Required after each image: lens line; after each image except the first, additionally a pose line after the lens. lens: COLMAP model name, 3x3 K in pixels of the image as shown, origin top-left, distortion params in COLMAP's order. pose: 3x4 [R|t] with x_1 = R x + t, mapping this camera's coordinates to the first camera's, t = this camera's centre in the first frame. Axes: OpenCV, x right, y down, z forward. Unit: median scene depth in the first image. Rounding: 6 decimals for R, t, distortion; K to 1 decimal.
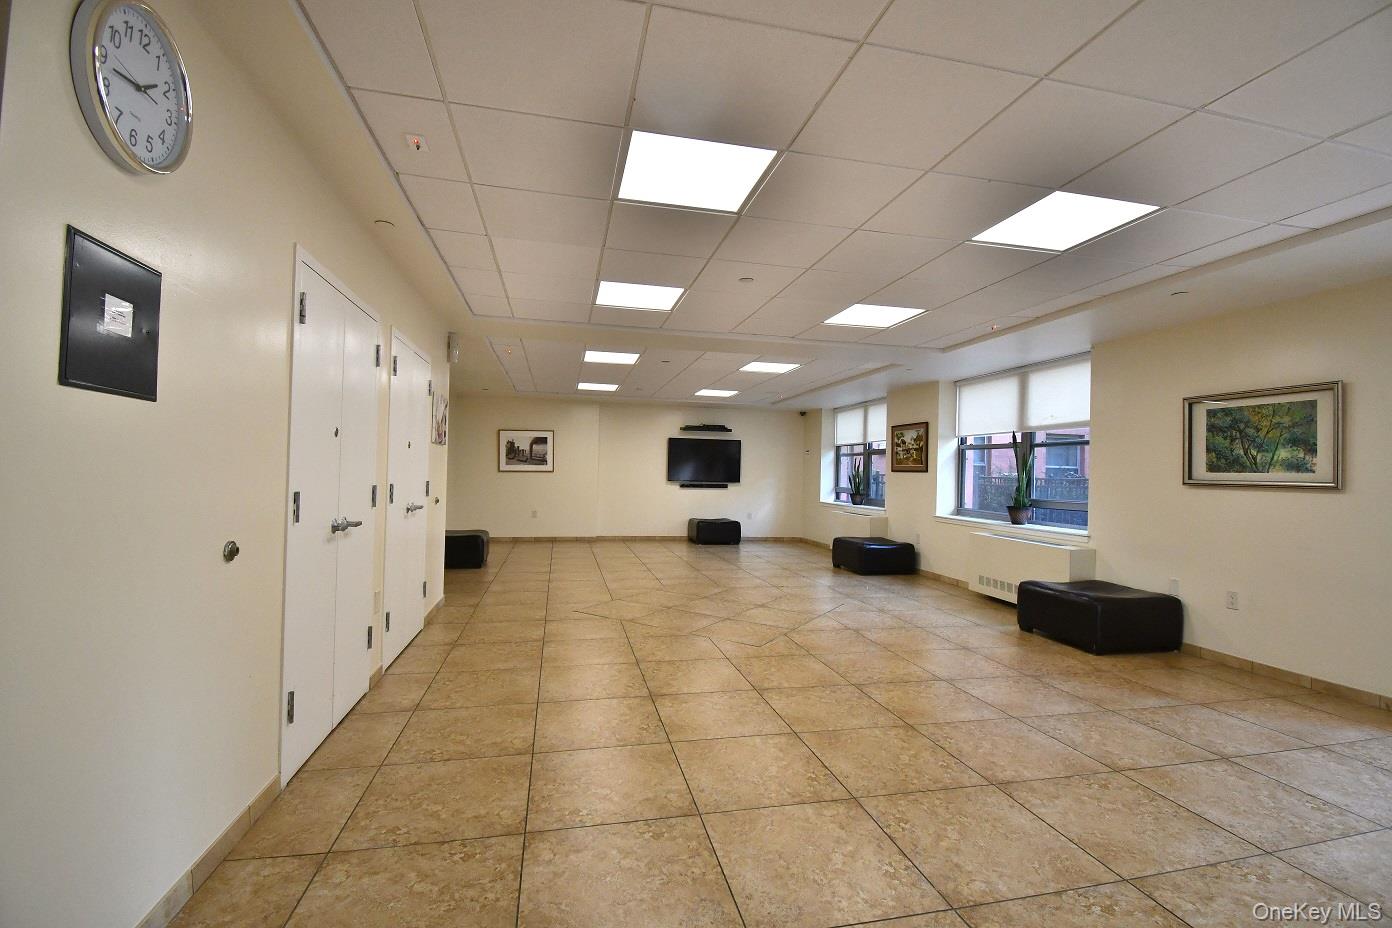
lens RADIAL K [[631.4, 0, 699.0], [0, 631.4, 462.5], [0, 0, 1]] dist [-0.012131, -0.001746]
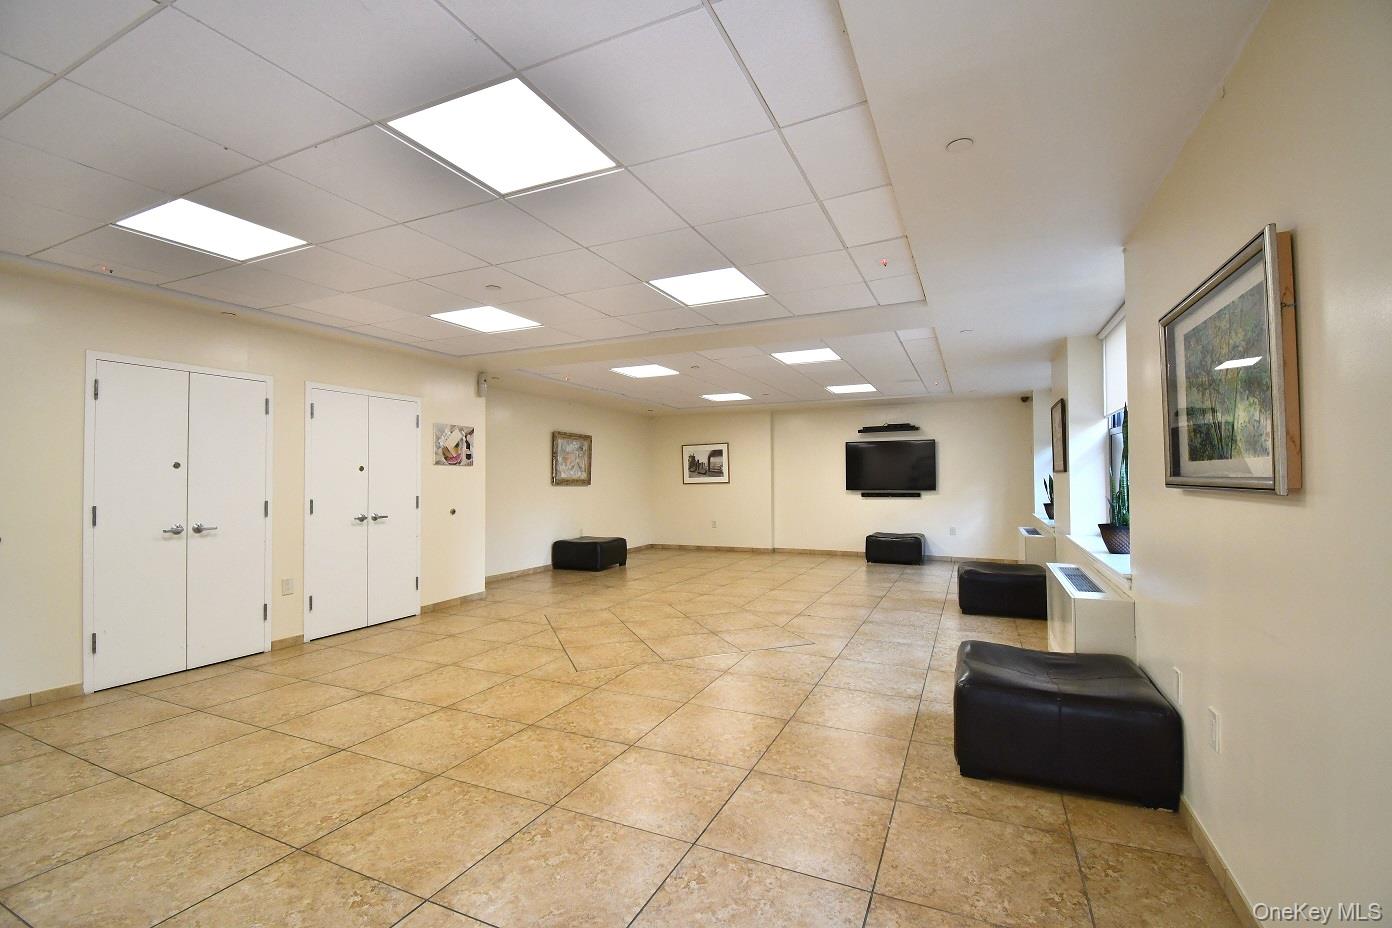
lens RADIAL K [[631.4, 0, 691.5], [0, 631.4, 470.3], [0, 0, 1]] dist [-0.012131, -0.001746]
pose [[0.790479, -0.036782, -0.611383, 0.345480], [0.035252, 0.999273, -0.014539, 0.006777], [0.611473, -0.010060, 0.791201, 0.159222]]
